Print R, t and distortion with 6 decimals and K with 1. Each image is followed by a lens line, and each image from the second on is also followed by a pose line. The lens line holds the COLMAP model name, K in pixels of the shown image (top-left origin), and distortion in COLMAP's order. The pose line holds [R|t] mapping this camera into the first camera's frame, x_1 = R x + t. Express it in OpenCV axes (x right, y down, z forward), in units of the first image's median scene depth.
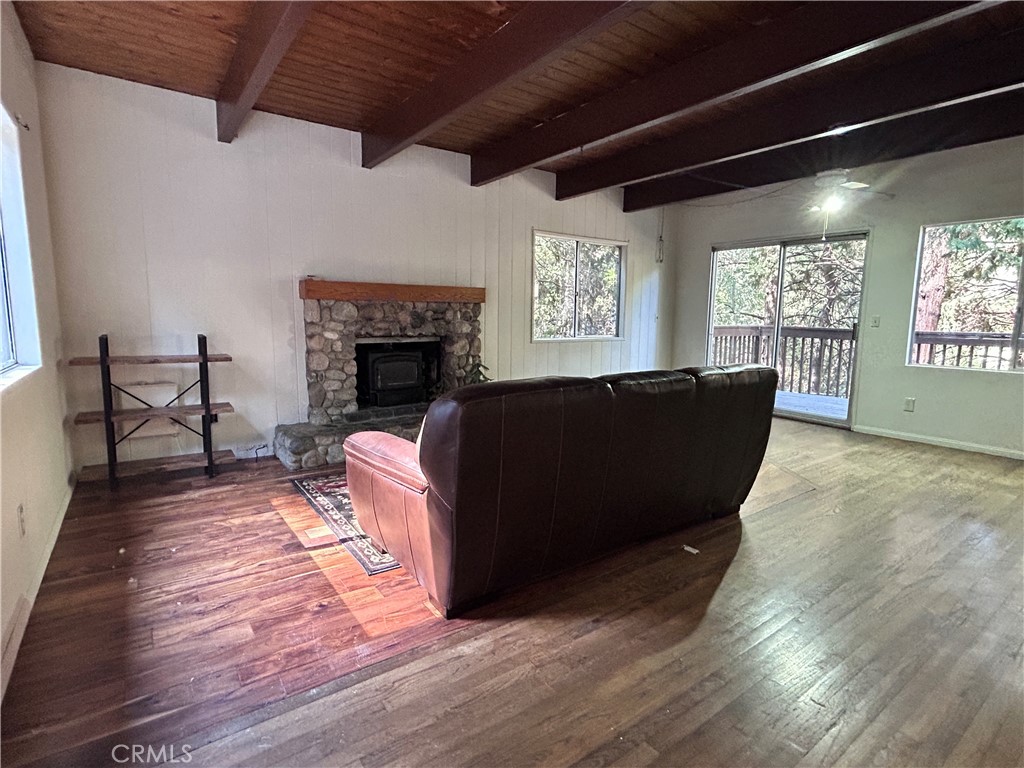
lens RADIAL K [[517.0, 0, 506.5], [0, 517.0, 381.7], [0, 0, 1]] dist [-0.000568, 0.000325]
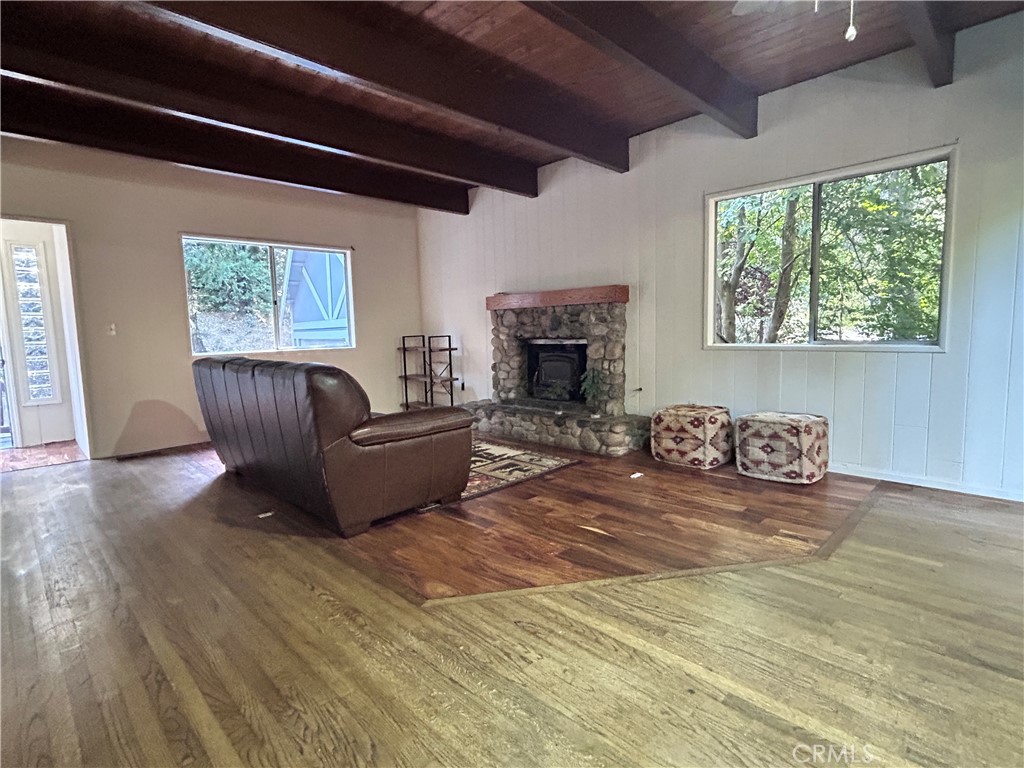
lens RADIAL K [[517.0, 0, 506.9], [0, 517.0, 382.5], [0, 0, 1]] dist [-0.000568, 0.000325]
pose [[0.158119, 0.092150, -0.983111, 0.865415], [-0.095271, 0.992414, 0.077699, -0.069358], [0.982813, 0.081377, 0.165699, 0.718326]]
